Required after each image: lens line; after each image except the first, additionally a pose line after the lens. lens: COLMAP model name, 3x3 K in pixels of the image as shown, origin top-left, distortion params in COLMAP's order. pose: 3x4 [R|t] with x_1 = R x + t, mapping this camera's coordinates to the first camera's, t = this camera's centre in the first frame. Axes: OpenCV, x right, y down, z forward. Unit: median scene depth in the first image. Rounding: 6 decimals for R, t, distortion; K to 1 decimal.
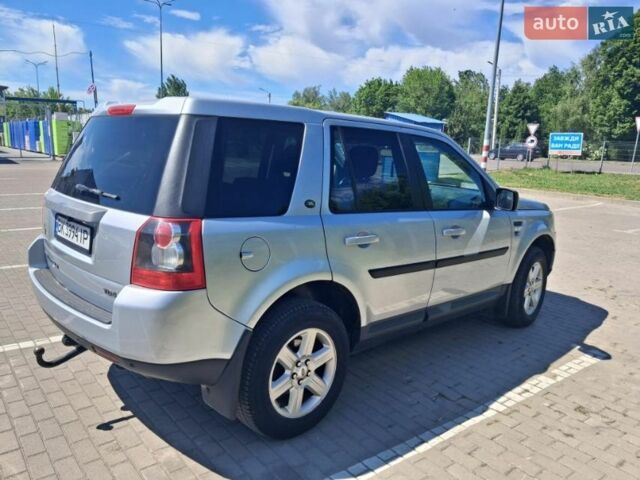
lens RADIAL K [[504.4, 0, 315.8], [0, 504.4, 241.7], [0, 0, 1]] dist [0.008385, -0.006353]
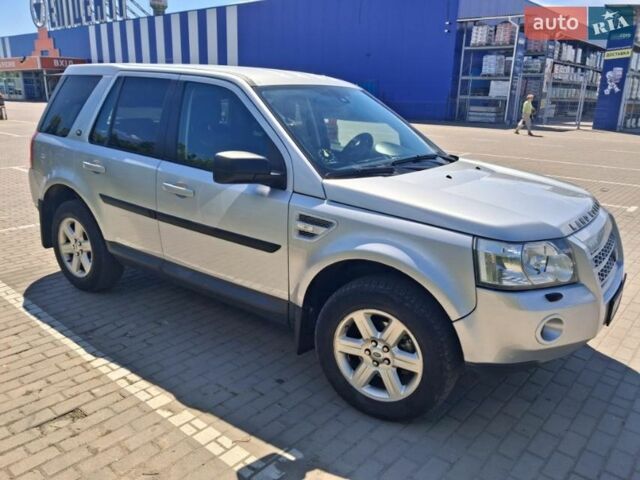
lens RADIAL K [[504.4, 0, 315.8], [0, 504.4, 241.7], [0, 0, 1]] dist [0.008385, -0.006353]
pose [[0.198663, 0.250901, -0.947408, 1.061593], [-0.205673, 0.955823, 0.210002, -0.151090], [0.958244, 0.153137, 0.241490, 0.915923]]
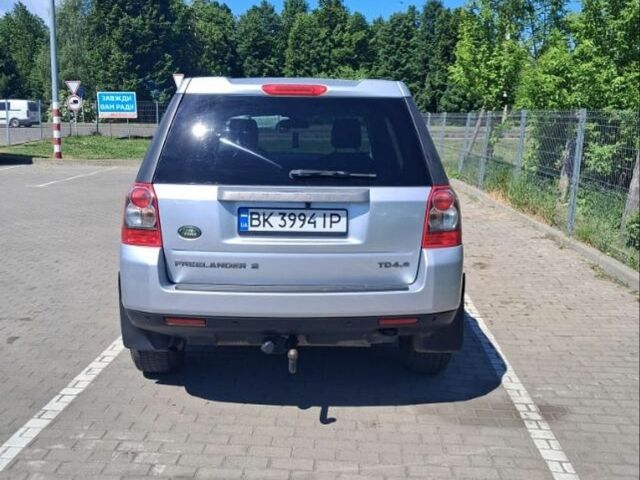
lens RADIAL K [[661.6, 0, 300.3], [0, 661.6, 238.6], [0, 0, 1]] dist [0.018322, 0.000481]
pose [[0.675422, -0.160410, 0.719773, -0.922396], [0.153480, 0.985259, 0.075554, -0.052748], [-0.721283, 0.059440, 0.690085, 0.110988]]
